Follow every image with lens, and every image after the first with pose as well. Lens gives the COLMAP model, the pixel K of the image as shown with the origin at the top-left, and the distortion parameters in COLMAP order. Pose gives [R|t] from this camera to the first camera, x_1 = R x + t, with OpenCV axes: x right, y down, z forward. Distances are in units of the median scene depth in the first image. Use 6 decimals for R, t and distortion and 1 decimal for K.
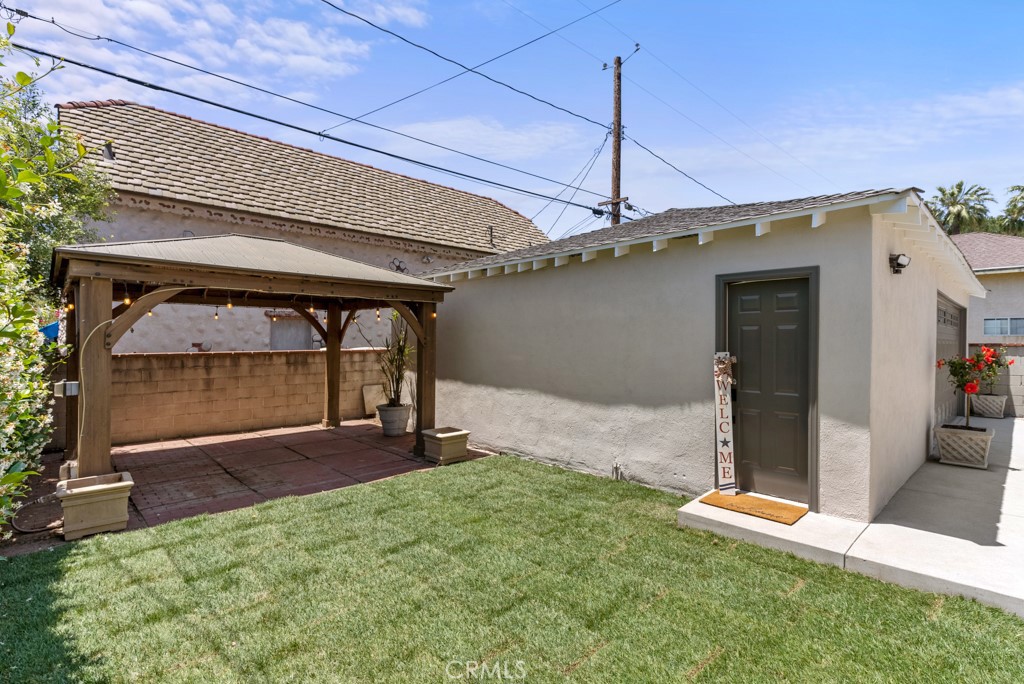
lens RADIAL K [[489.6, 0, 512.9], [0, 489.6, 338.0], [0, 0, 1]] dist [0.001307, 0.000036]
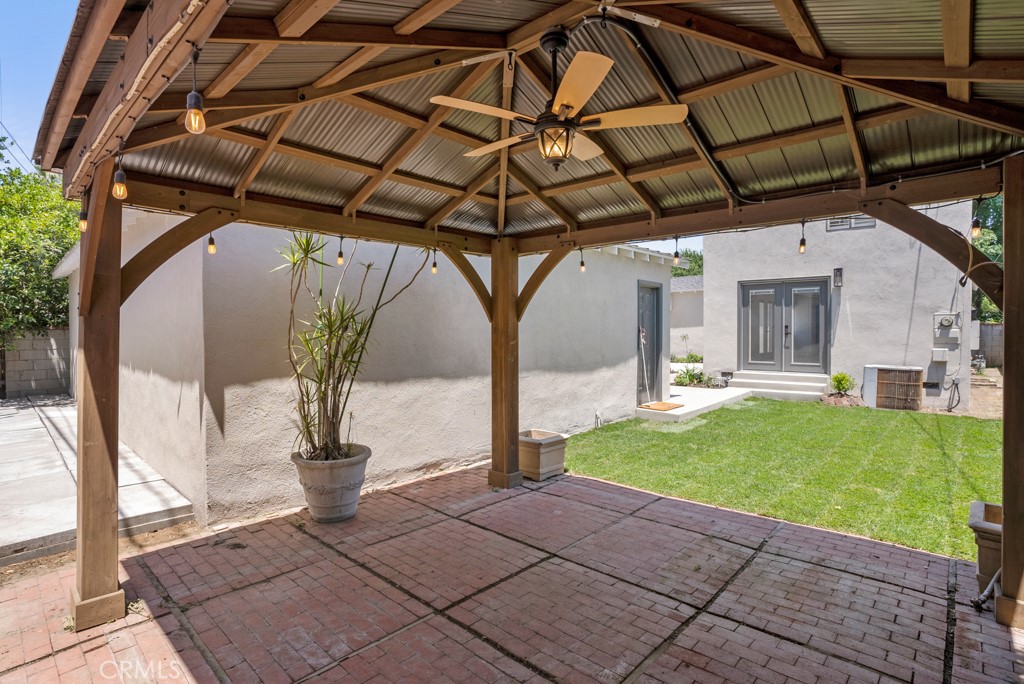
lens RADIAL K [[510.2, 0, 511.3], [0, 510.2, 328.4], [0, 0, 1]] dist [-0.002015, 0.000357]
pose [[-0.067466, -0.006890, 0.997698, -0.904931], [-0.004740, 0.999967, 0.006585, 0.015432], [-0.997710, -0.004285, -0.067497, 1.058083]]
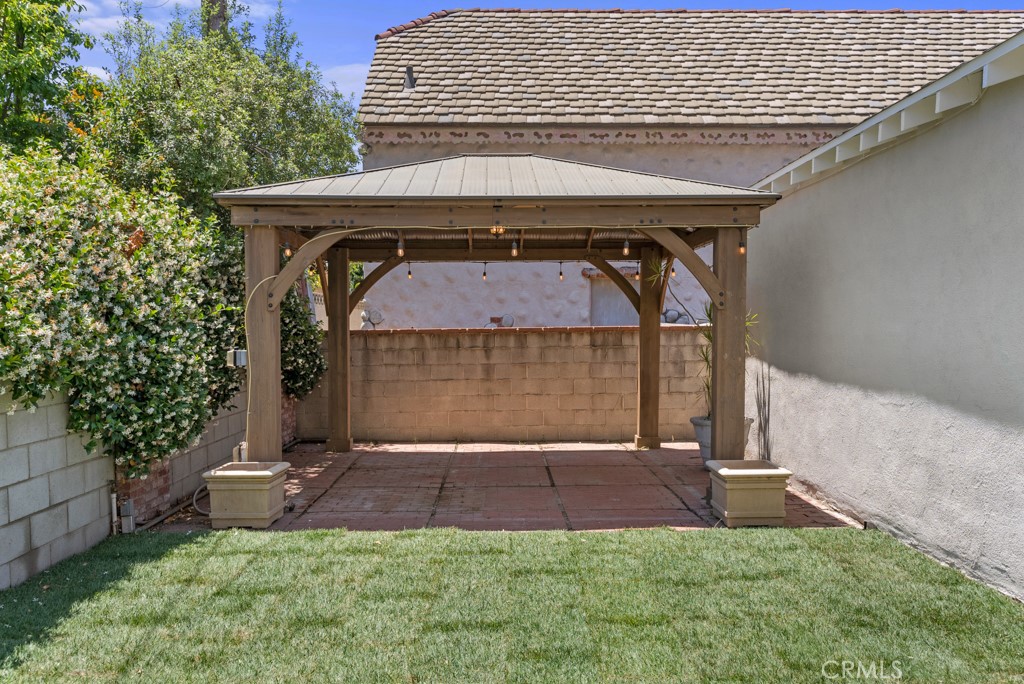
lens RADIAL K [[806.8, 0, 511.3], [0, 806.8, 353.5], [0, 0, 1]] dist [-0.003220, 0.000673]
pose [[0.735776, 0.013645, -0.677087, 0.255670], [0.011434, 0.999404, 0.032566, 0.034891], [0.677128, -0.031703, 0.735182, 0.177707]]
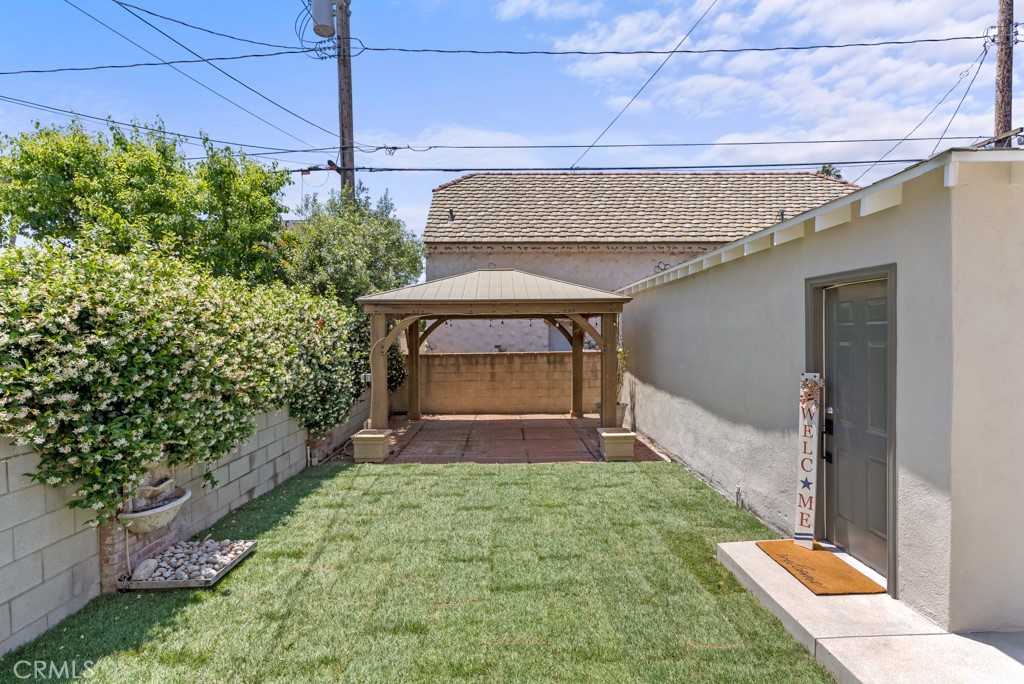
lens RADIAL K [[489.6, 0, 512.9], [0, 489.6, 338.0], [0, 0, 1]] dist [0.001307, 0.000036]
pose [[0.735700, -0.004404, -0.677293, 0.415912], [0.014532, 0.999851, 0.009284, -0.029741], [0.677151, -0.016673, 0.735655, 0.044152]]
